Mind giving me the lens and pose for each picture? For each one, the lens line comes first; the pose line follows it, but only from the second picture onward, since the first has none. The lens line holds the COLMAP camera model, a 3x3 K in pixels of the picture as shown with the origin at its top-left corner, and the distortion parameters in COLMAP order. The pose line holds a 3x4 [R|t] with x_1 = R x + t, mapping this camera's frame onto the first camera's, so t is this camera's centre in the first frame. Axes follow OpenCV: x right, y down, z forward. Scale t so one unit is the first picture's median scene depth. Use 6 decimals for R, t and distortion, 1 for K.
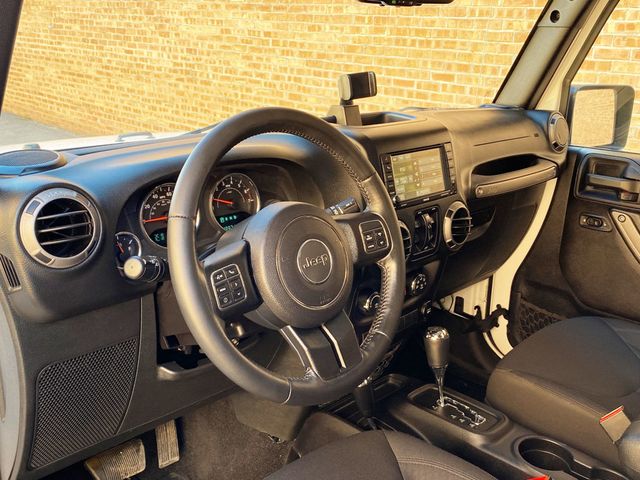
lens RADIAL K [[652.2, 0, 320.0], [0, 652.2, 240.0], [0, 0, 1]] dist [0.077999, -0.207639]
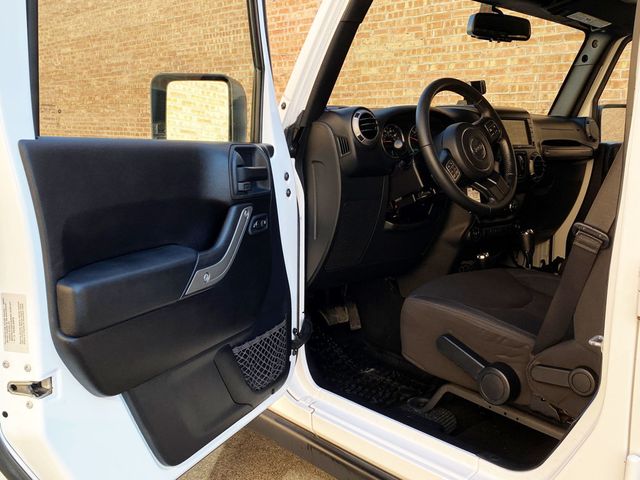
lens RADIAL K [[652.2, 0, 320.0], [0, 652.2, 240.0], [0, 0, 1]] dist [0.077999, -0.207639]
pose [[0.998939, -0.013010, -0.044170, -0.222115], [0.006149, 0.988351, -0.152068, 0.335782], [0.045634, 0.151635, 0.987383, -0.542176]]
